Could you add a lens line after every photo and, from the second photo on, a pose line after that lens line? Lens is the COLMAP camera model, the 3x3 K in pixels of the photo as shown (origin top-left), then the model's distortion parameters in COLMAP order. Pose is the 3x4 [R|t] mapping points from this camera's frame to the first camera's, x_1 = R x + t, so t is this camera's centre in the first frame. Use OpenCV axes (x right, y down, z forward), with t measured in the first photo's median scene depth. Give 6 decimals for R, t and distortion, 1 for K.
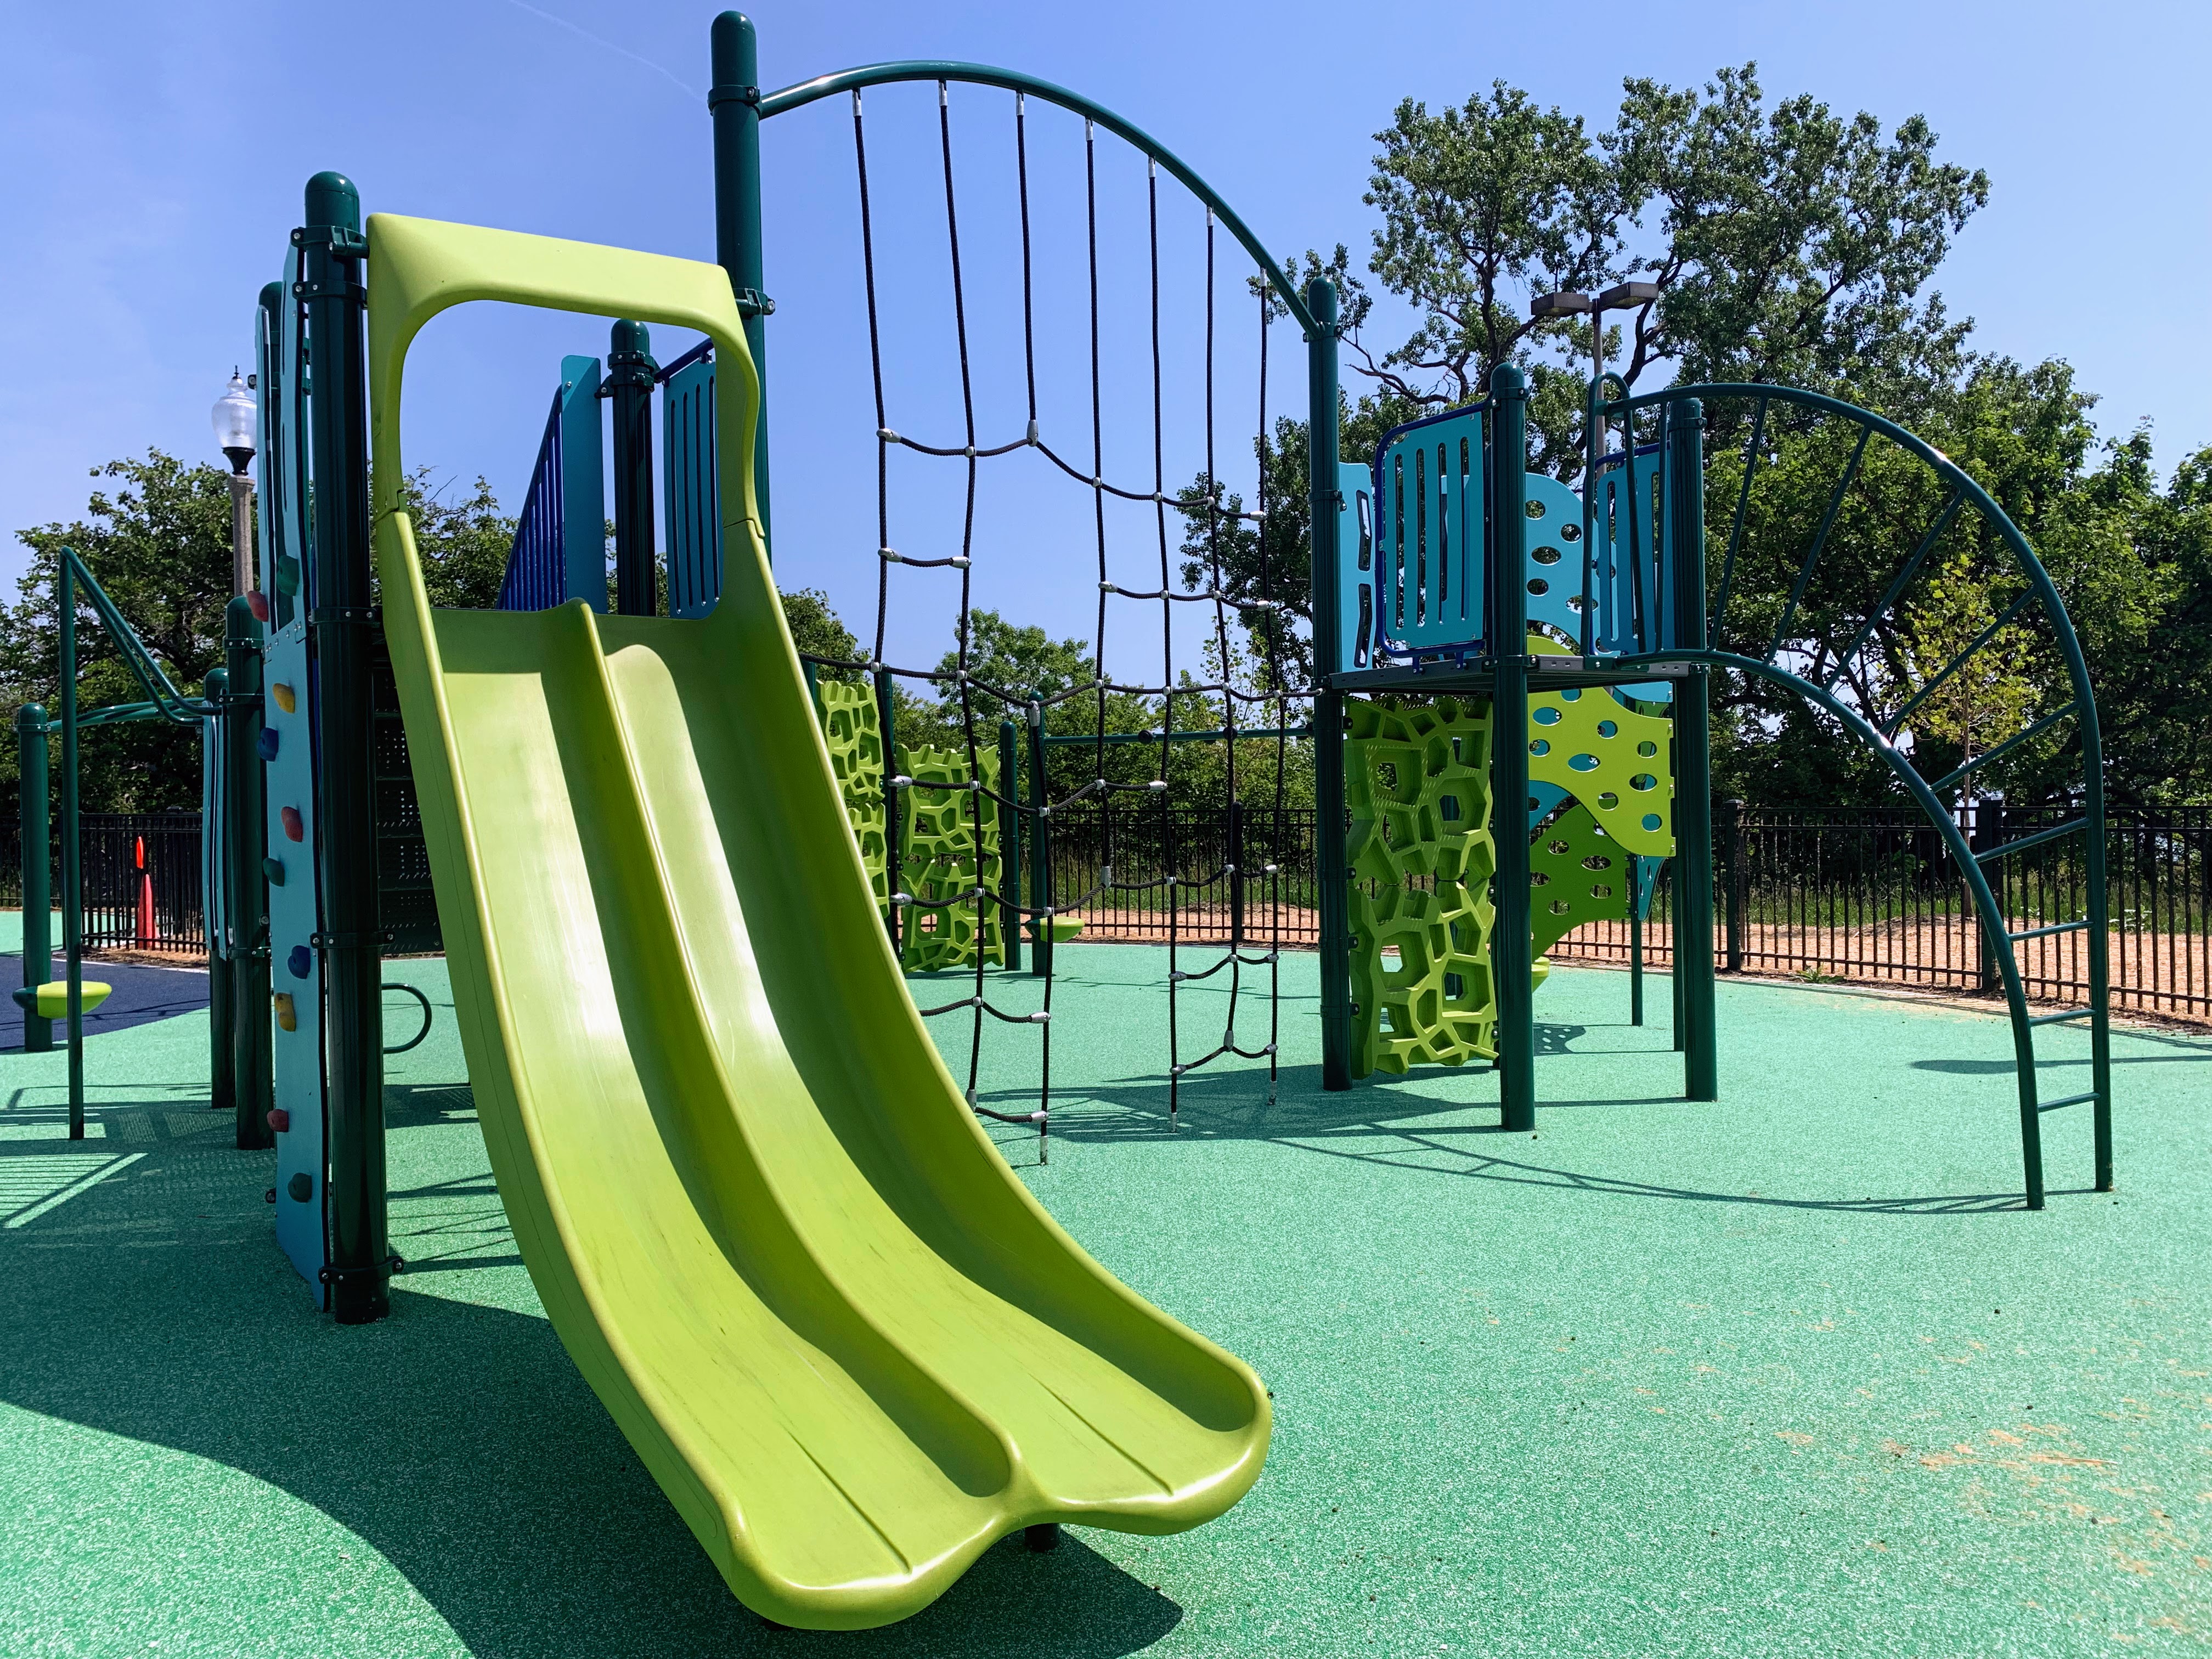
lens RADIAL K [[1711.2, 0, 1110.8], [0, 1711.2, 828.1], [0, 0, 1]] dist [0.021701, -0.004595]
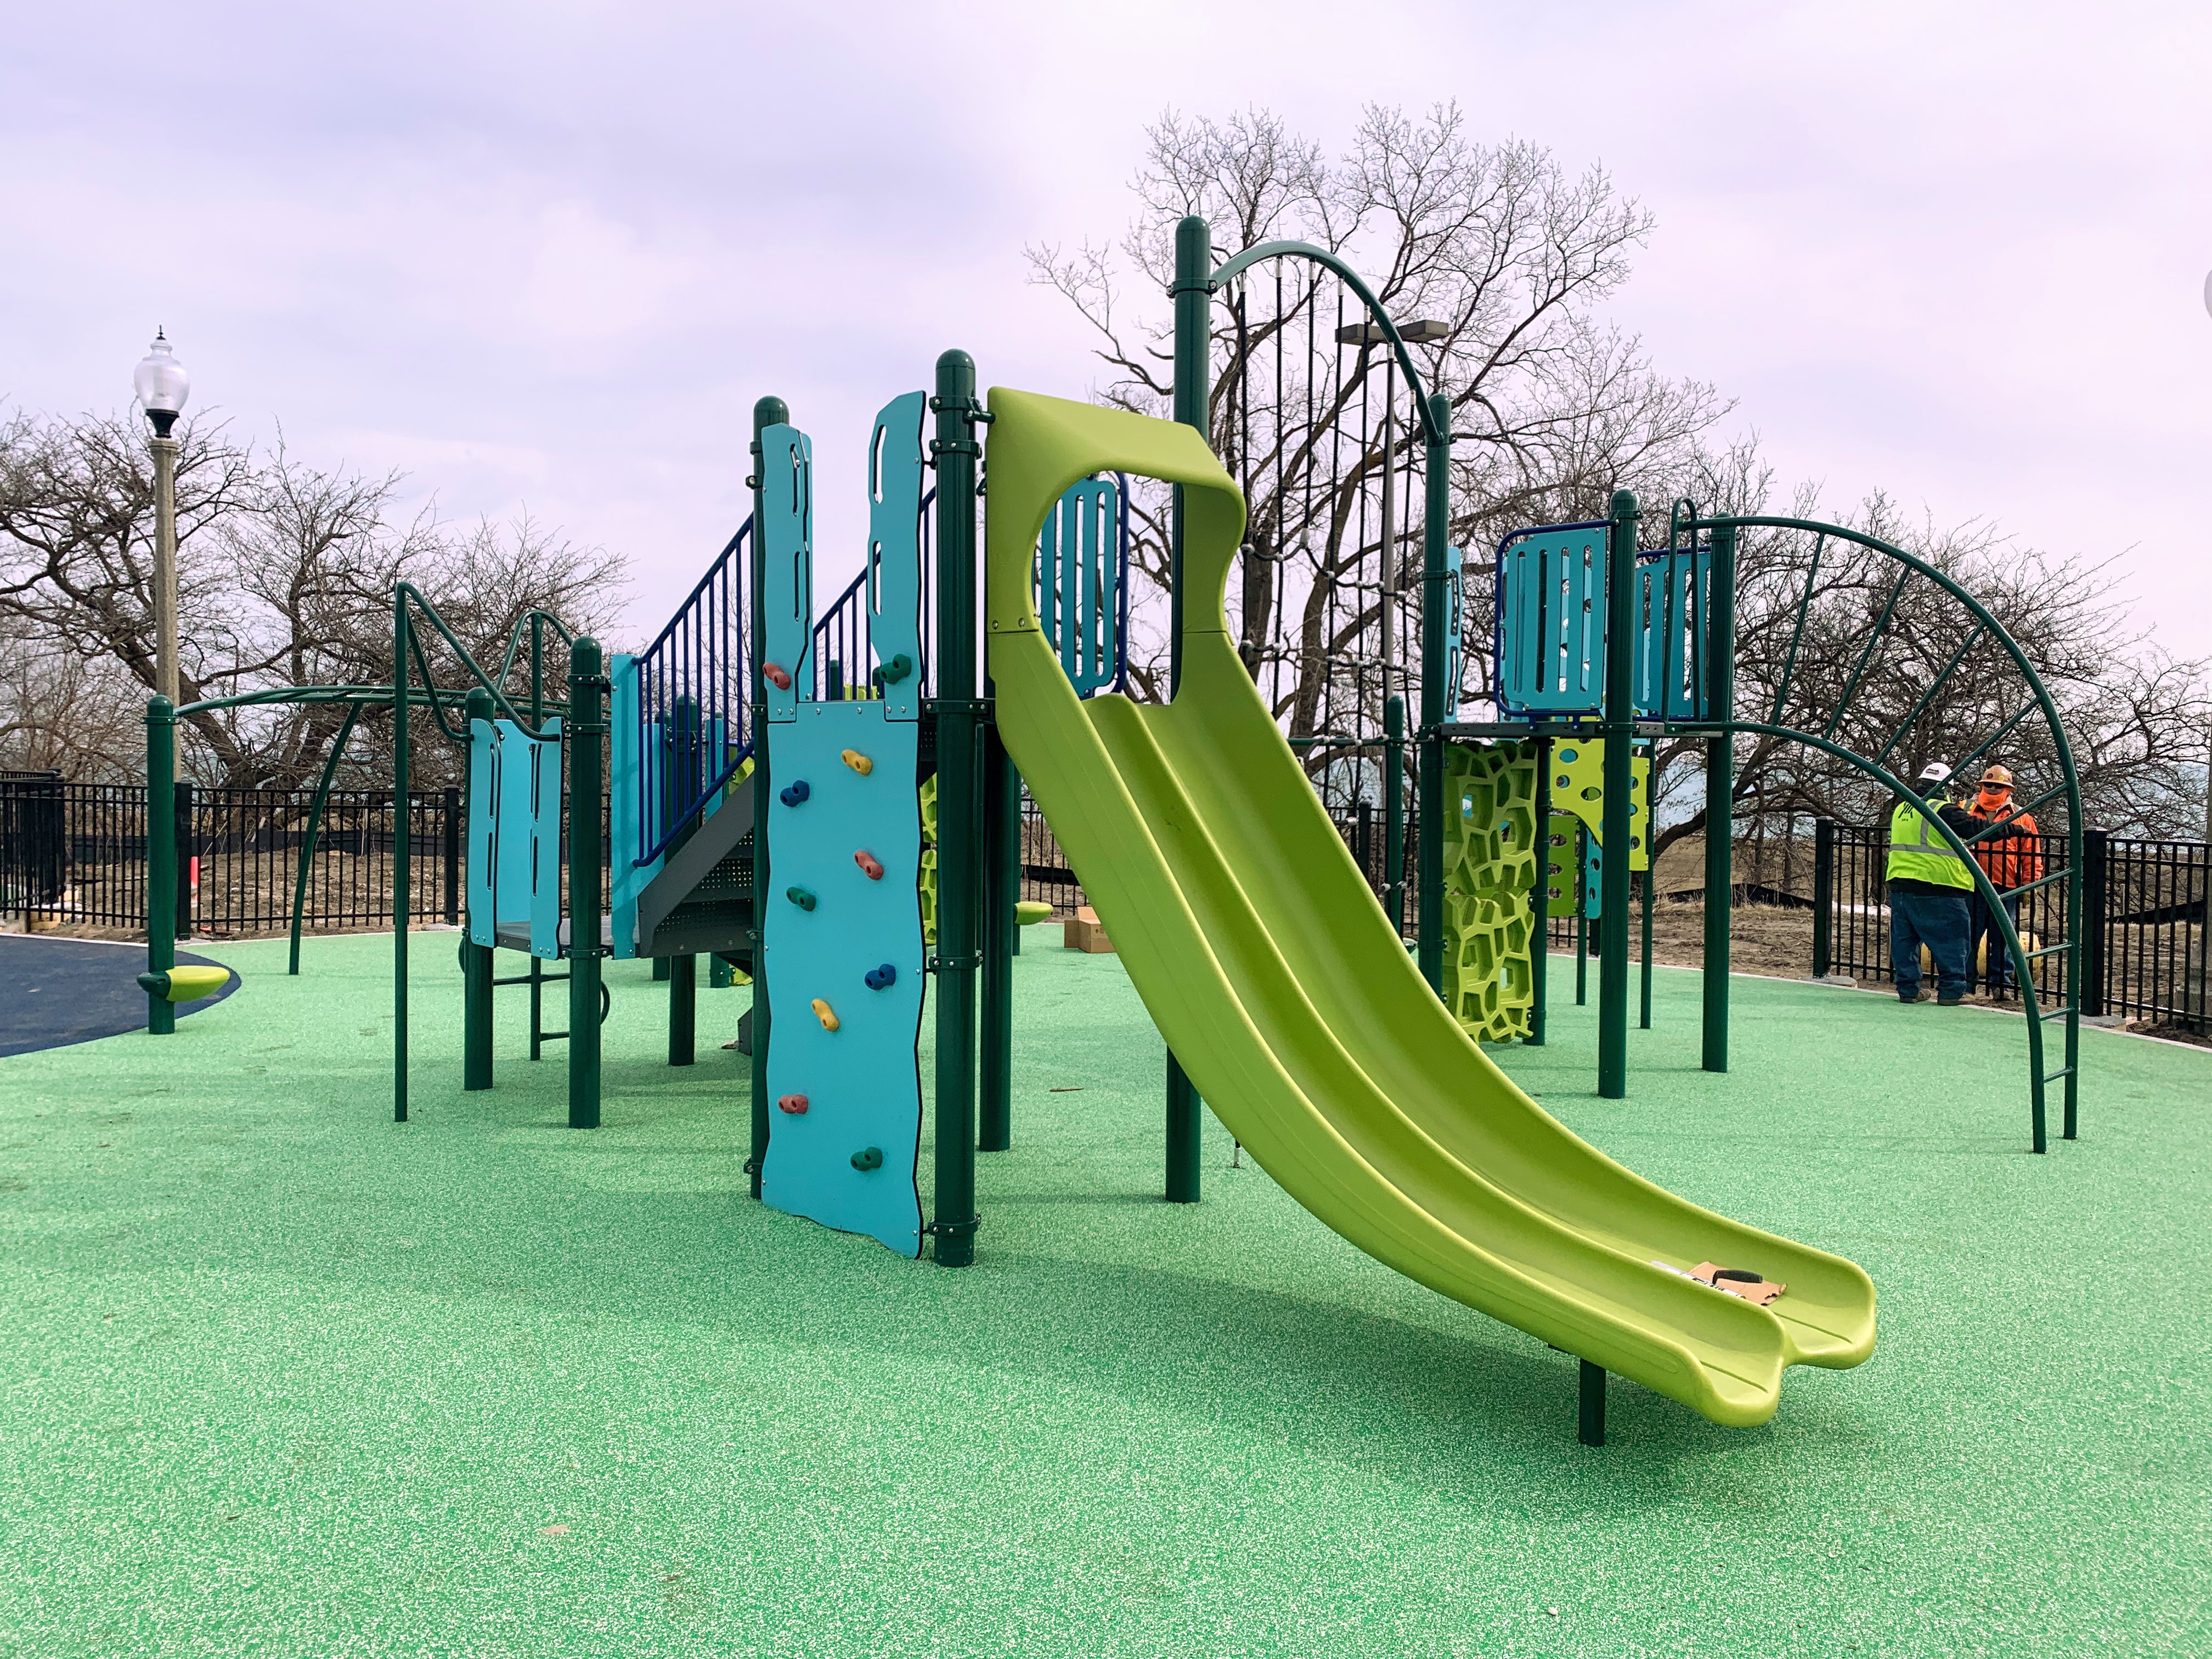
lens RADIAL K [[1711.2, 0, 1110.8], [0, 1711.2, 828.1], [0, 0, 1]] dist [0.021701, -0.004595]
pose [[0.978985, 0.018479, 0.203092, -0.330052], [-0.023603, 0.999461, 0.022834, -0.035919], [-0.202561, -0.027148, 0.978893, -0.133381]]
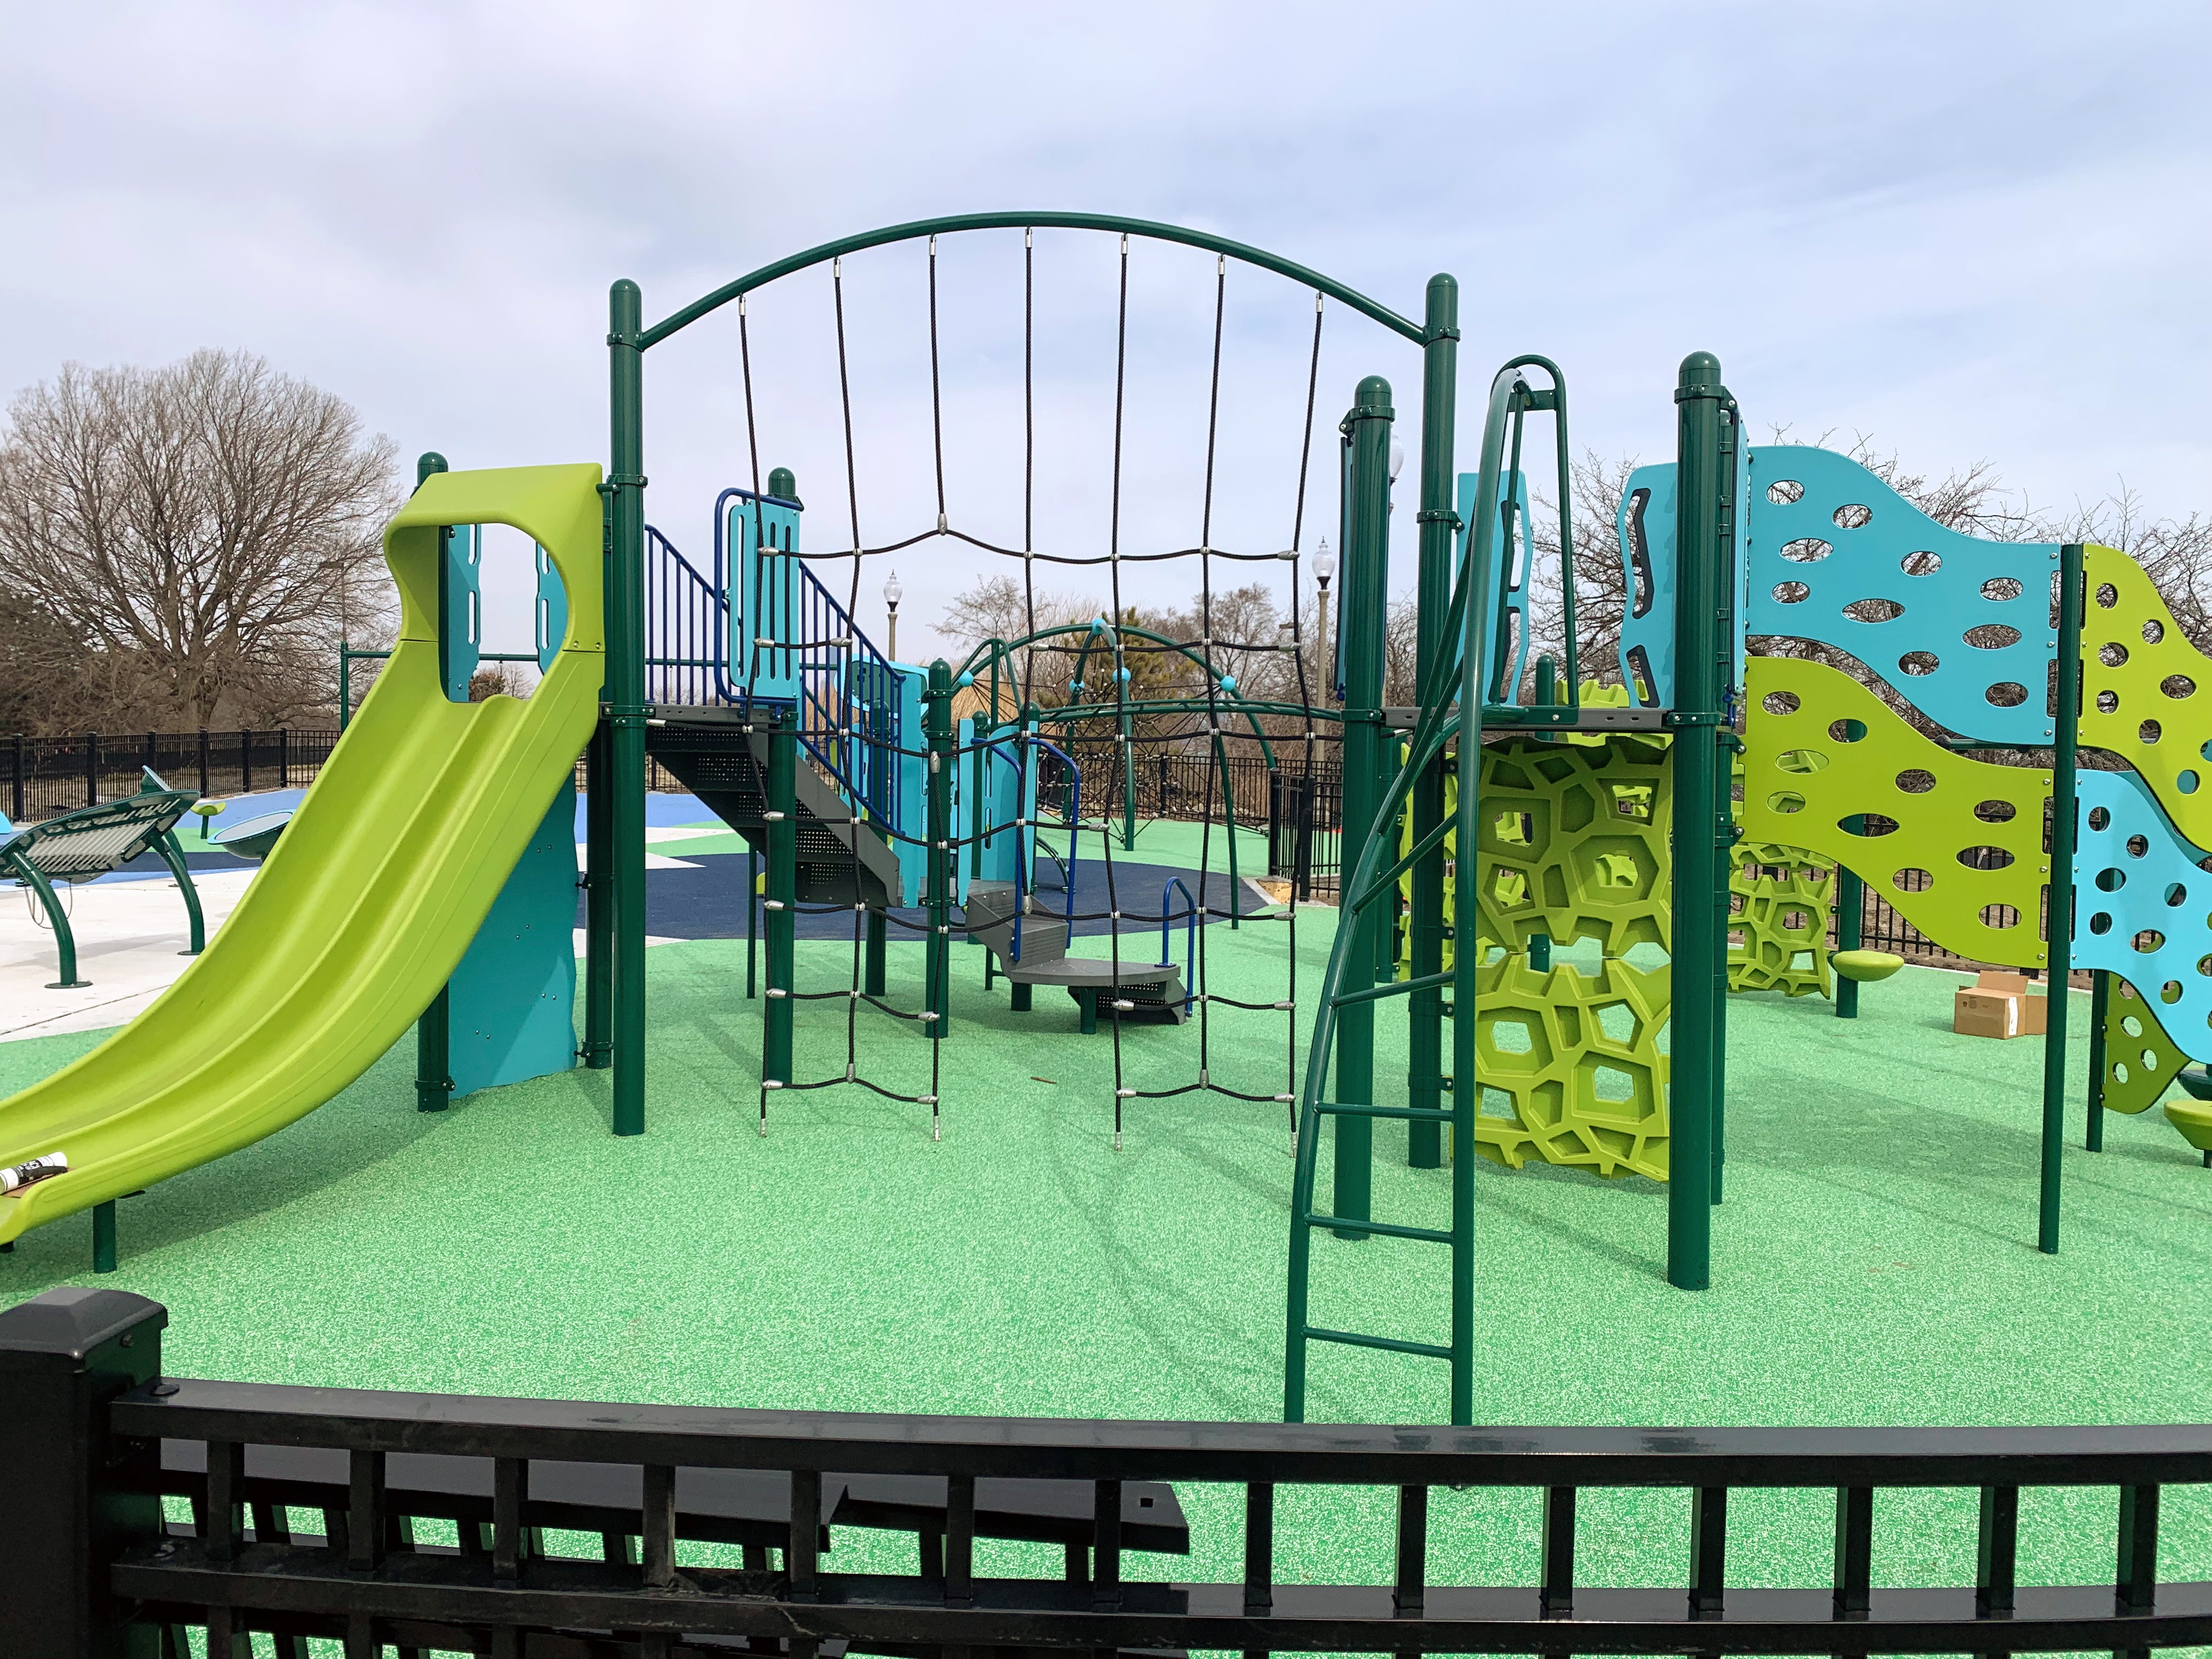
lens RADIAL K [[1711.2, 0, 1110.8], [0, 1711.2, 828.1], [0, 0, 1]] dist [0.021701, -0.004595]
pose [[0.574639, 0.069927, -0.815414, 0.759678], [-0.040918, 0.997552, 0.056711, -0.072472], [0.817384, 0.000776, 0.576093, 0.319765]]
